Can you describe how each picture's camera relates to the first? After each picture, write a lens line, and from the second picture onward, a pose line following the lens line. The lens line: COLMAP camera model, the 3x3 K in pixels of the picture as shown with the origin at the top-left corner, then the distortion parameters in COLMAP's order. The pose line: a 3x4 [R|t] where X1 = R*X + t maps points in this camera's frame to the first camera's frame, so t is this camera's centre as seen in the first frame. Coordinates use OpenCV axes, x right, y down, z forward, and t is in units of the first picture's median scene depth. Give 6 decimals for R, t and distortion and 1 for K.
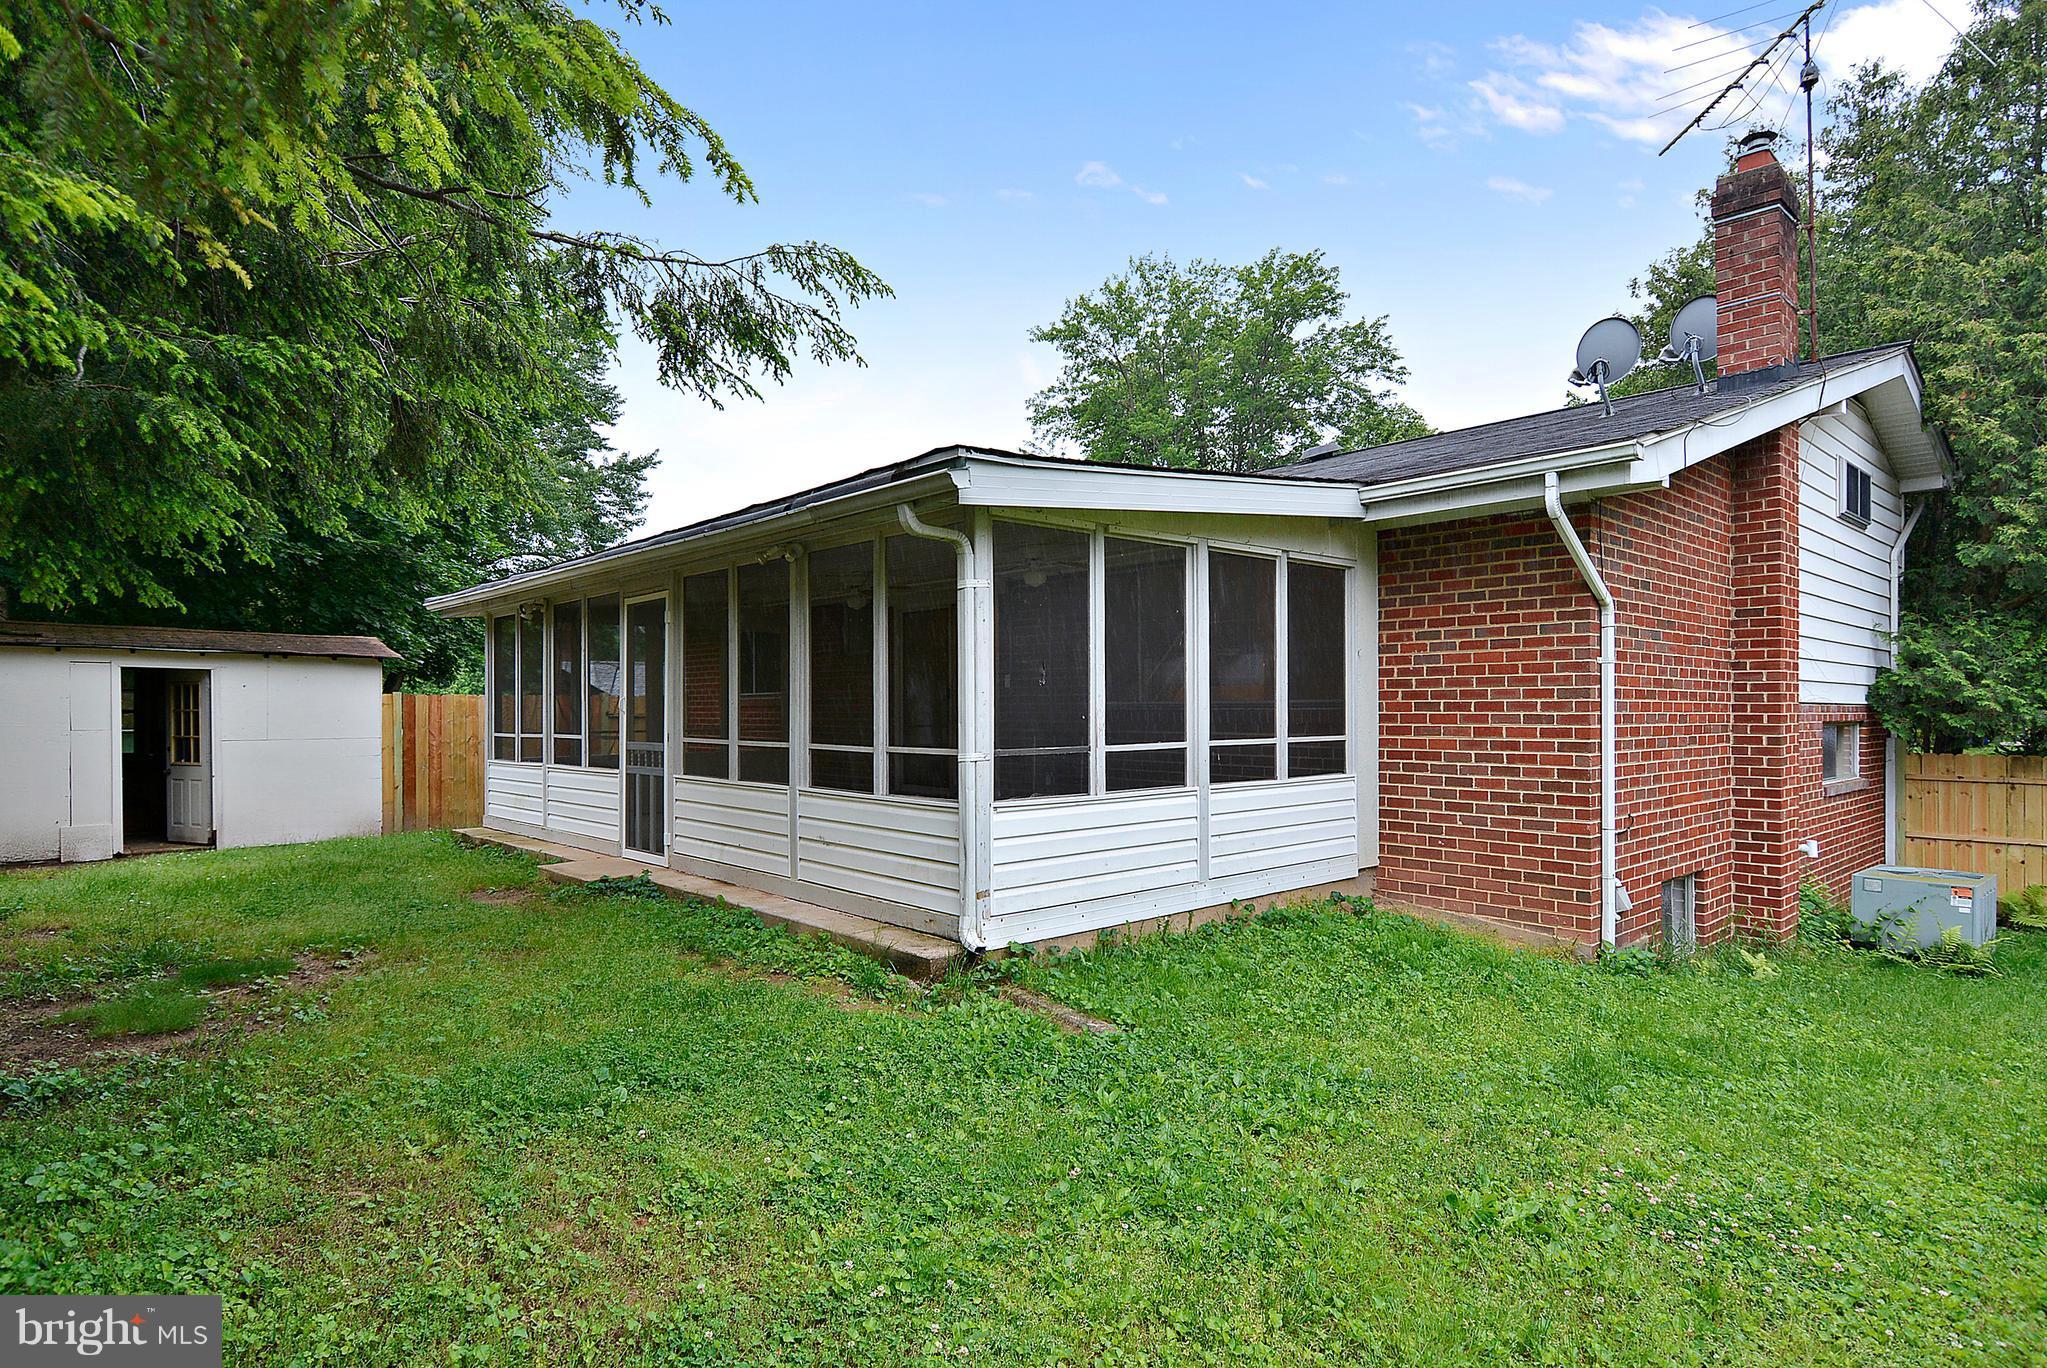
lens RADIAL K [[1115.0, 0, 1019.0], [0, 1115.0, 697.4], [0, 0, 1]] dist [-0.000392, -0.001310]
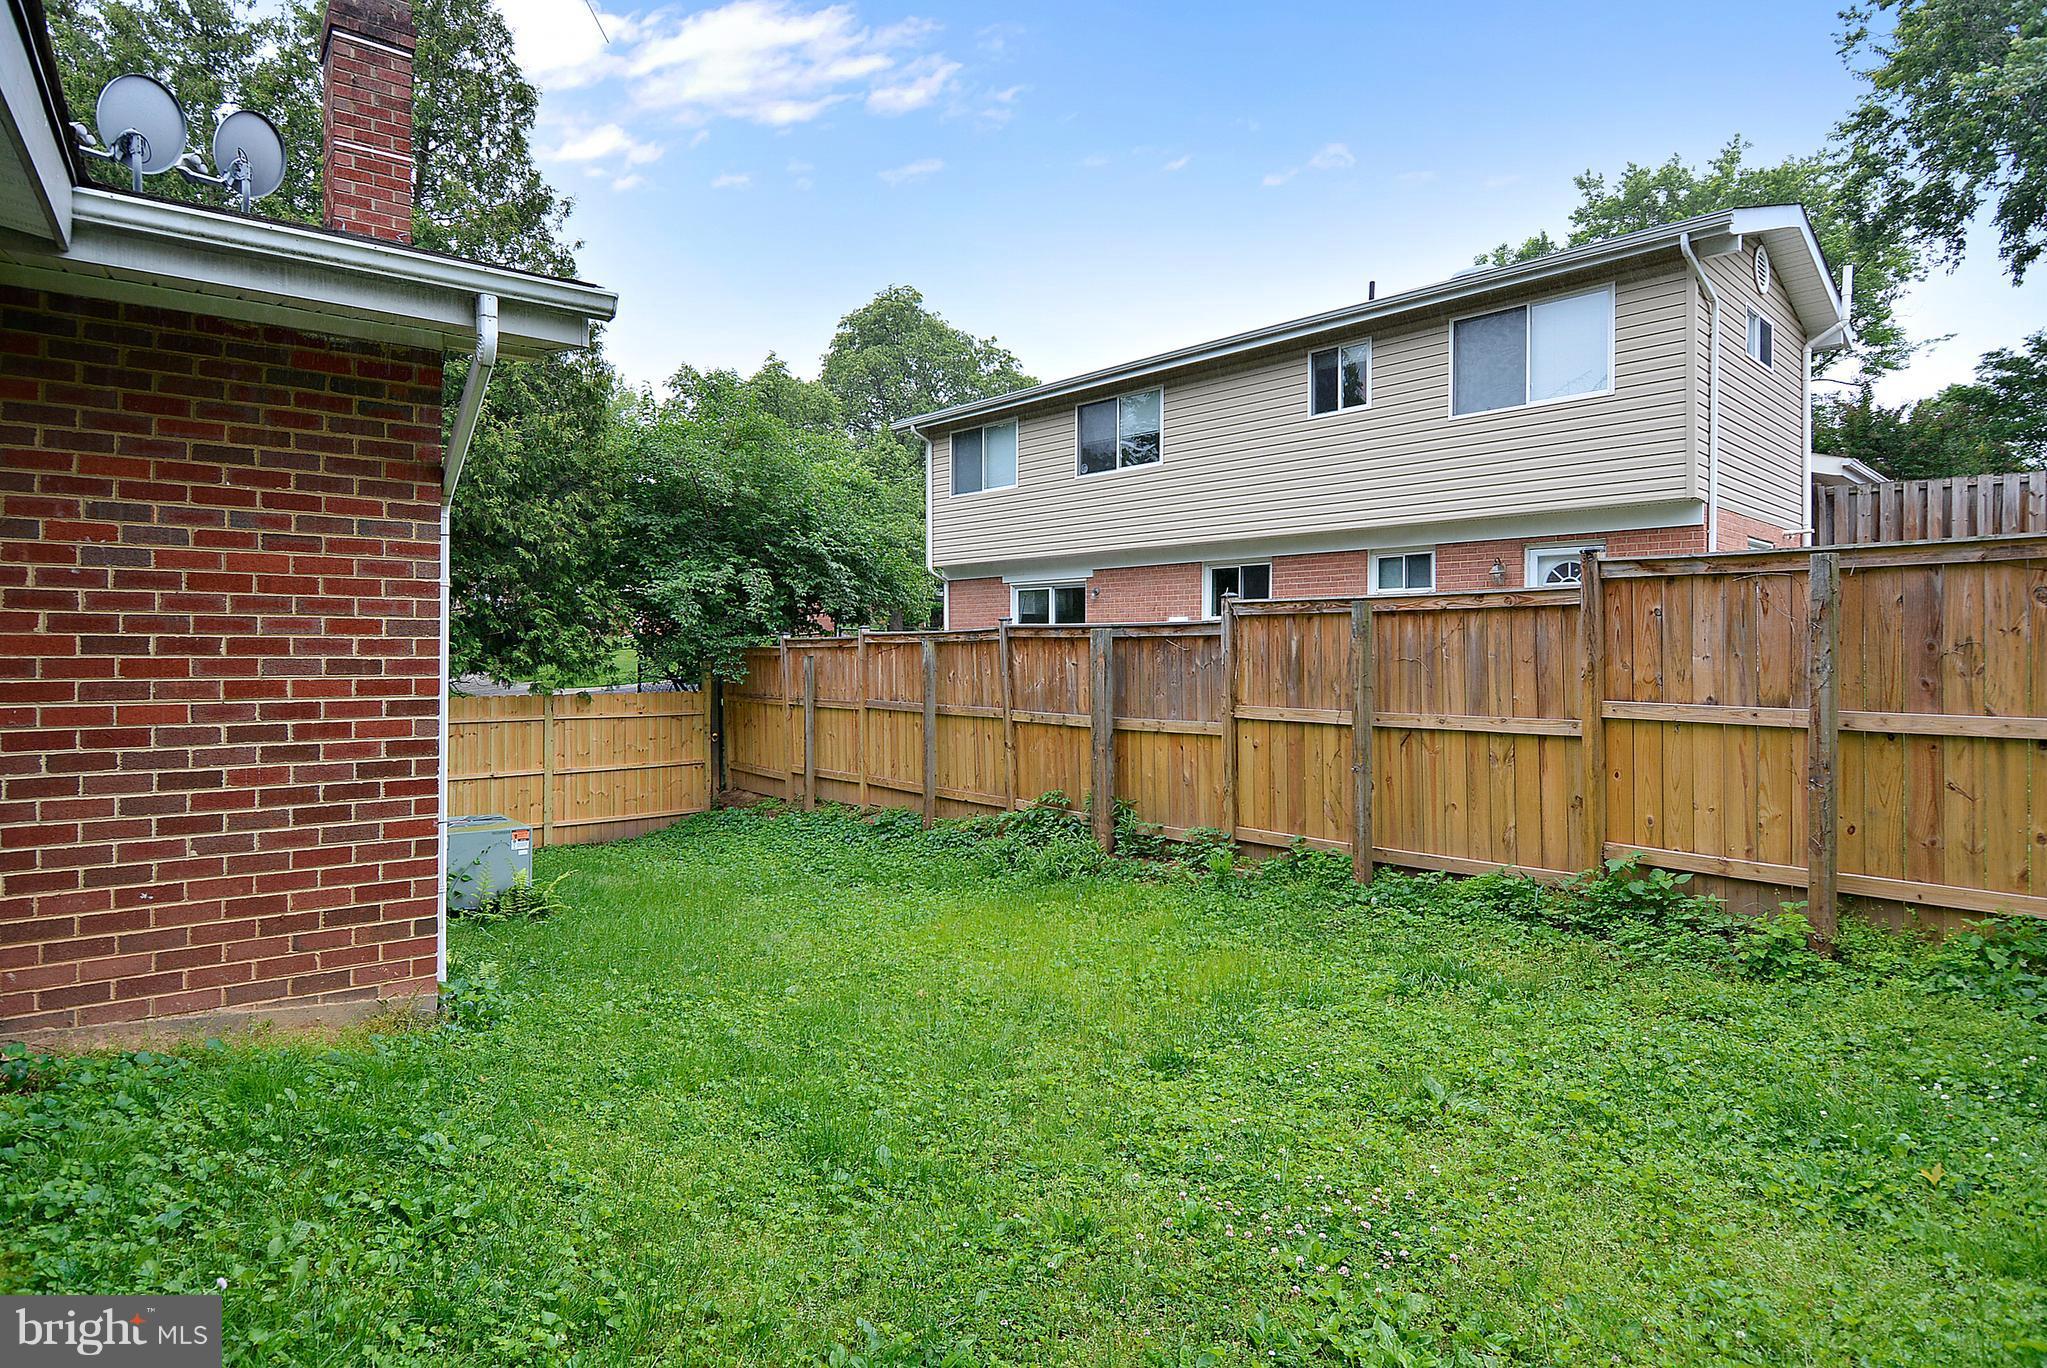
lens RADIAL K [[1097.6, 0, 1022.0], [0, 1097.6, 641.7], [0, 0, 1]] dist [0.002516, -0.000332]
pose [[0.062534, 0.012536, 0.997964, -0.139346], [-0.013995, 0.999834, -0.011682, 0.007041], [-0.997945, -0.013236, 0.062699, 0.578782]]
